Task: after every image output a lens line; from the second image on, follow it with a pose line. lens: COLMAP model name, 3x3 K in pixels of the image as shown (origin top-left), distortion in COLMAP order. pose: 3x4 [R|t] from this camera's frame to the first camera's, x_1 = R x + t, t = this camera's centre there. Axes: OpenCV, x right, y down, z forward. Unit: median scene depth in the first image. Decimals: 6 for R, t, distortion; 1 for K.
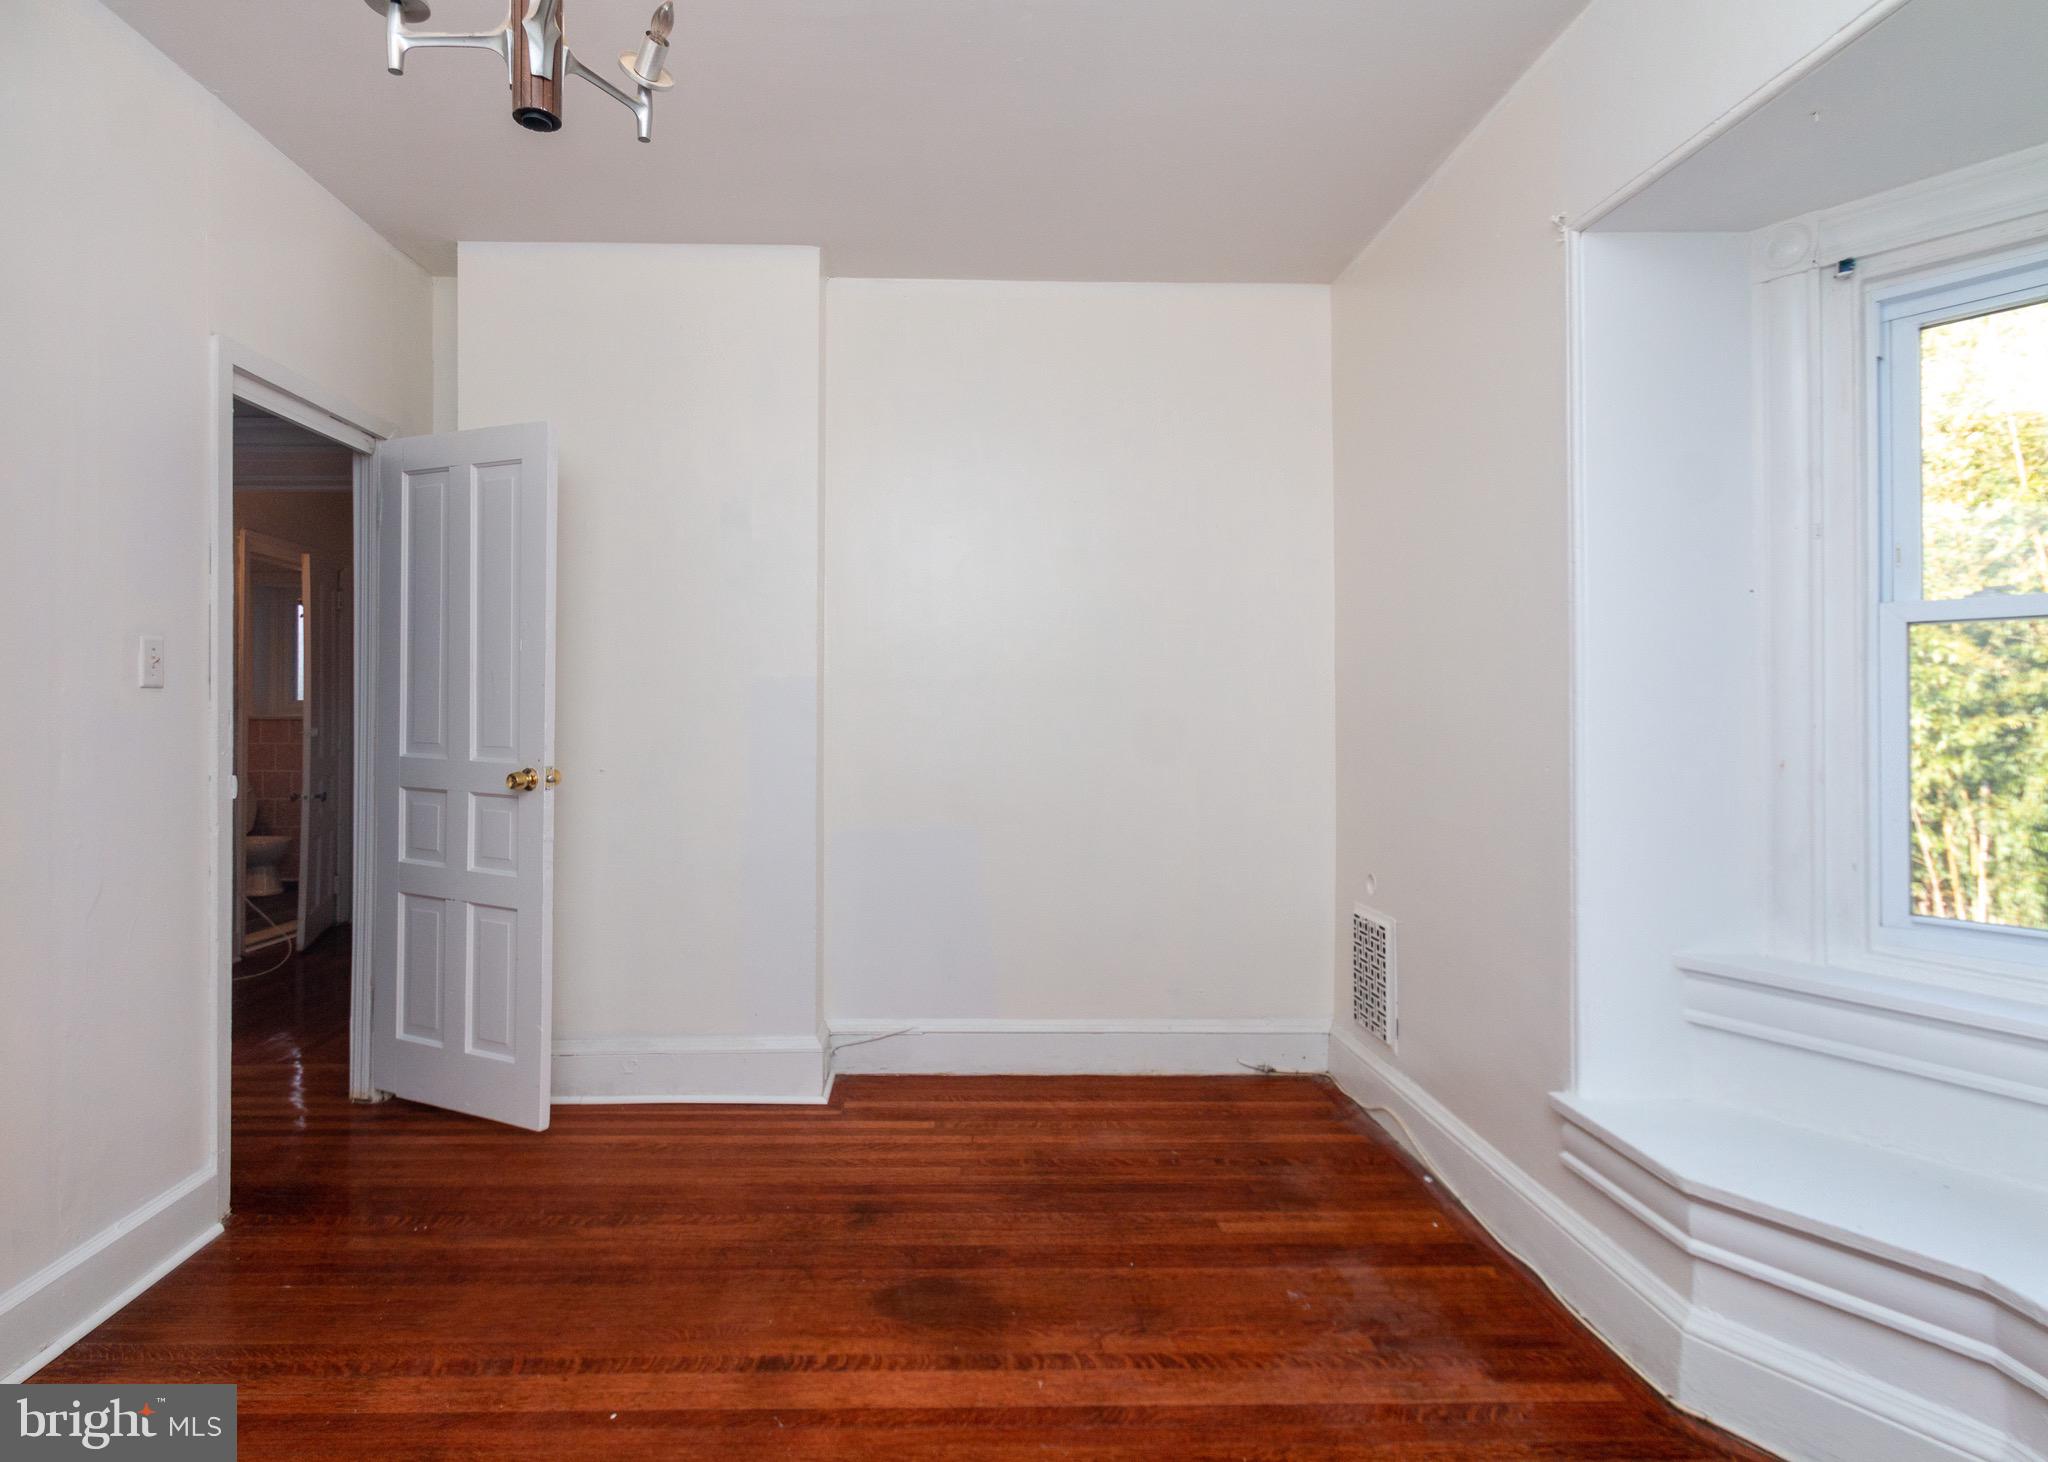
lens RADIAL K [[1088.9, 0, 1014.0], [0, 1088.9, 719.1], [0, 0, 1]] dist [0.005002, -0.005227]
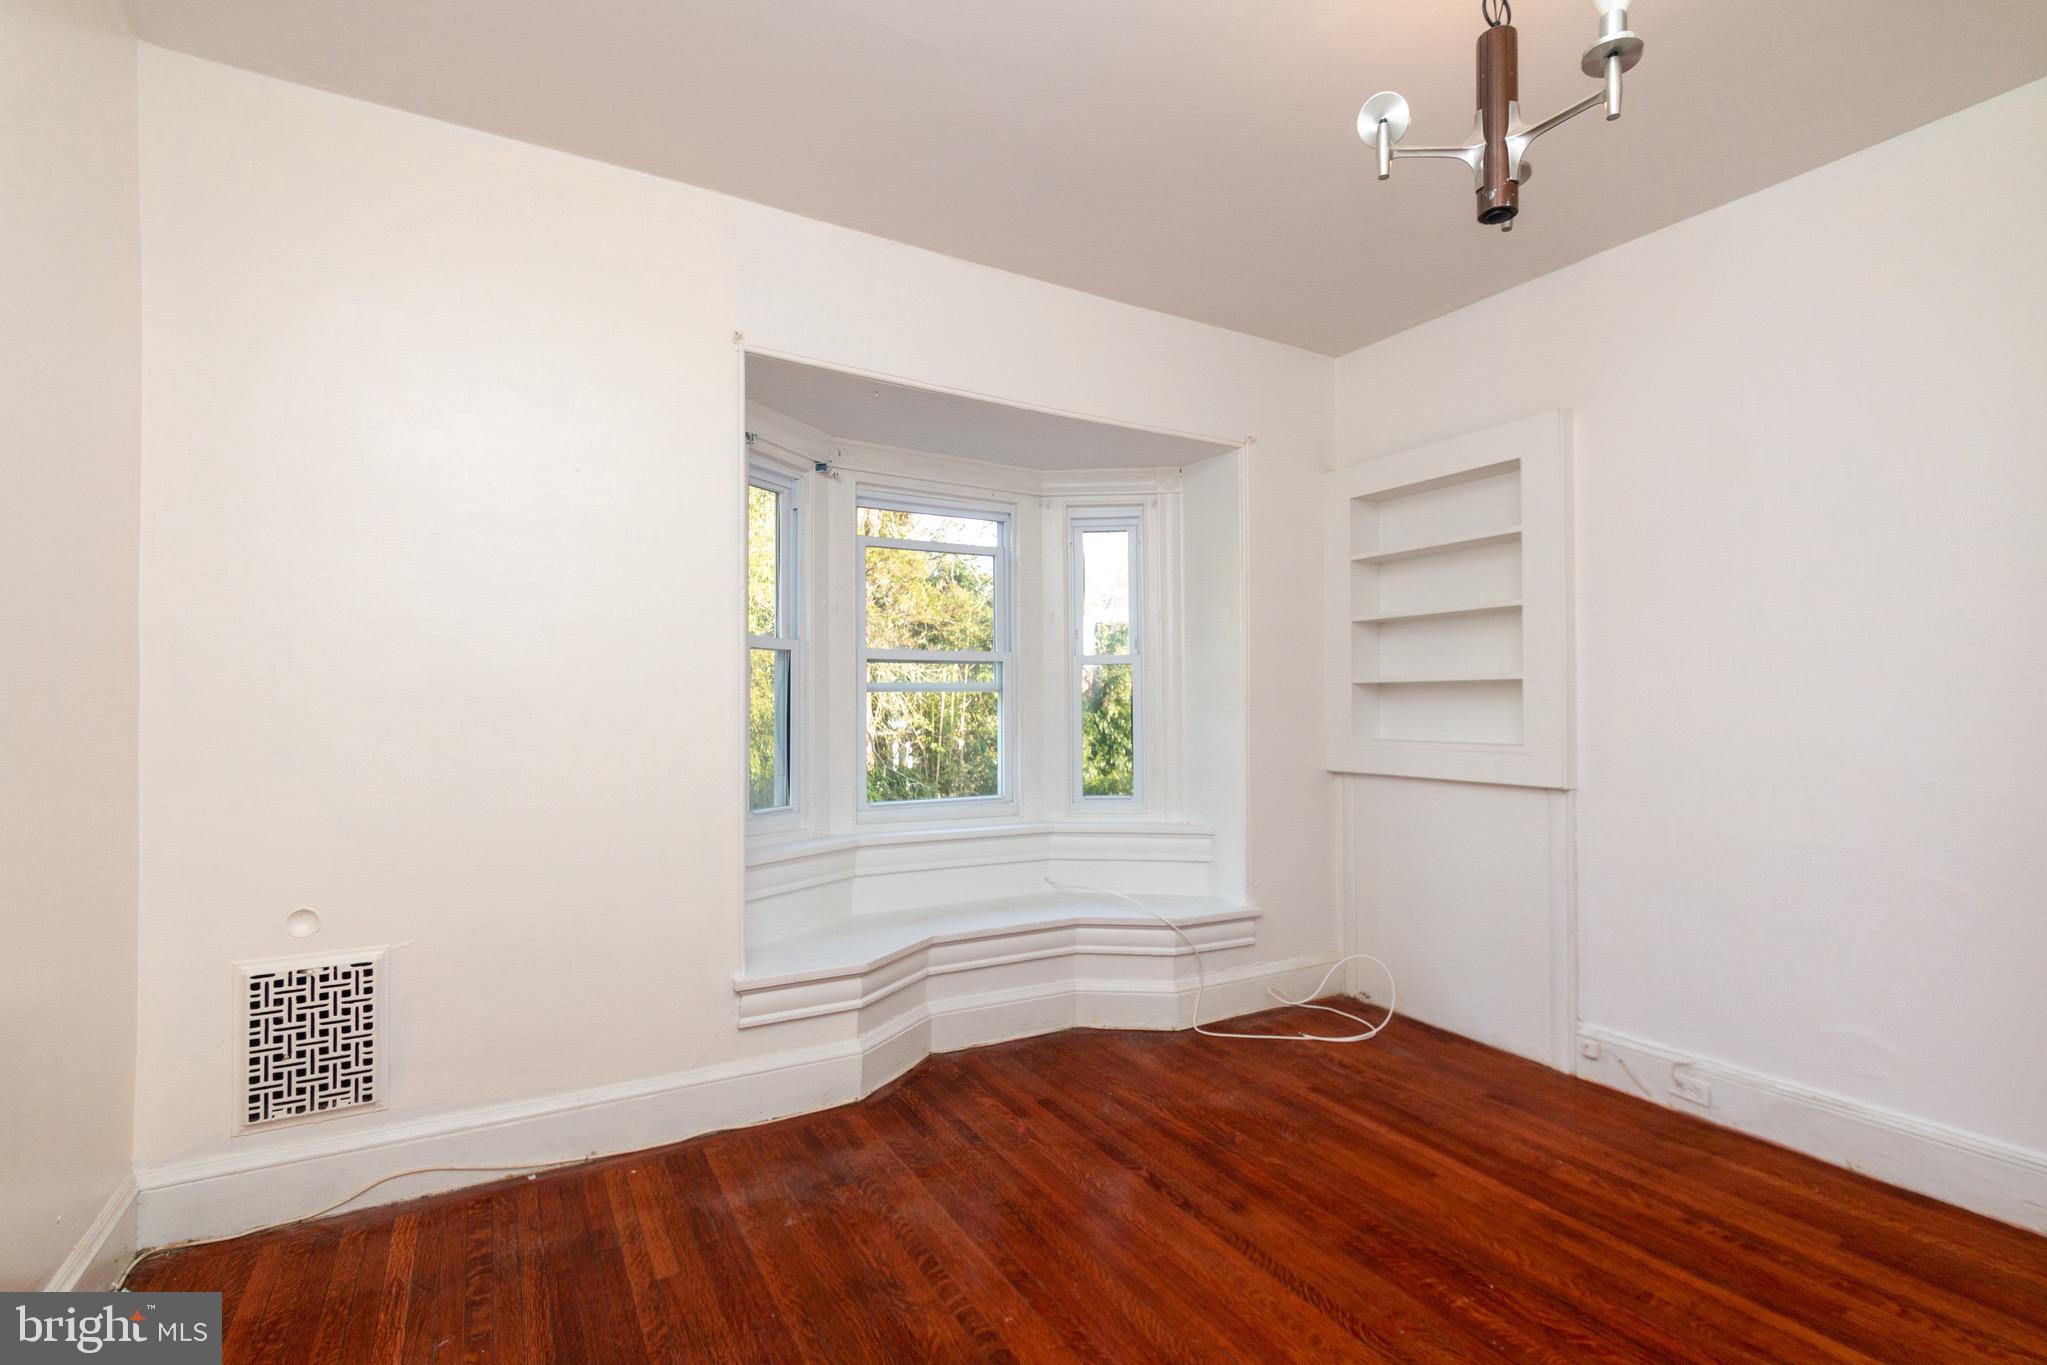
lens RADIAL K [[940.3, 0, 1015.7], [0, 940.3, 693.4], [0, 0, 1]] dist [-0.000321, -0.000056]
pose [[-0.470790, 0.011732, 0.882167, -0.628438], [-0.000703, 0.999906, -0.013673, -0.001355], [-0.882245, -0.007058, -0.470738, 1.111146]]
